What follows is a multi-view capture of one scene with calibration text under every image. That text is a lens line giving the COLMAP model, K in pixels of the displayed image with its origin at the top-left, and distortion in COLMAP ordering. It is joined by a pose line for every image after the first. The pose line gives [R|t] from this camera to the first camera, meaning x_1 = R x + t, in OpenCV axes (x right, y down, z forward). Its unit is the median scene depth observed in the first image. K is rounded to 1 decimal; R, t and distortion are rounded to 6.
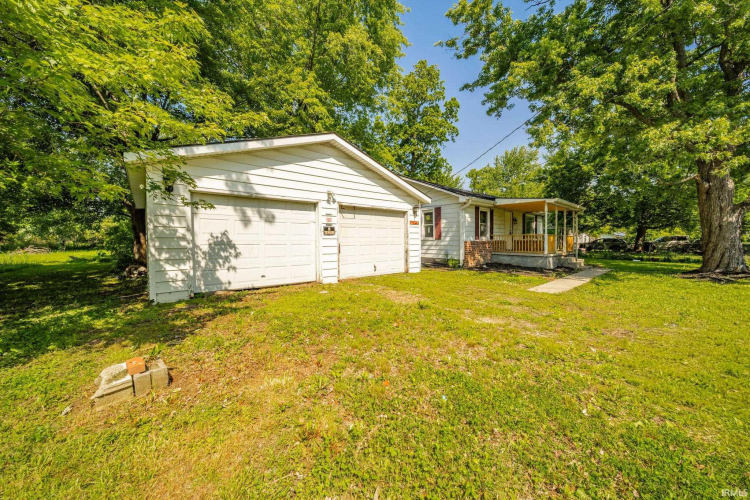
lens RADIAL K [[269.5, 0, 375.8], [0, 269.5, 249.5], [0, 0, 1]] dist [-0.002039, -0.000103]
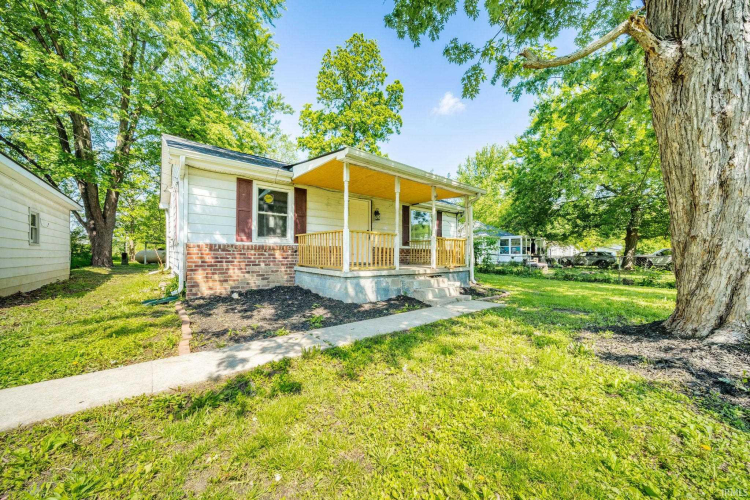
lens RADIAL K [[269.5, 0, 375.4], [0, 269.5, 252.1], [0, 0, 1]] dist [-0.002039, -0.000103]
pose [[0.999642, 0.008313, -0.025413, 0.600236], [-0.009397, 0.999038, -0.042844, 0.002161], [0.025032, 0.043068, 0.998759, 0.462182]]
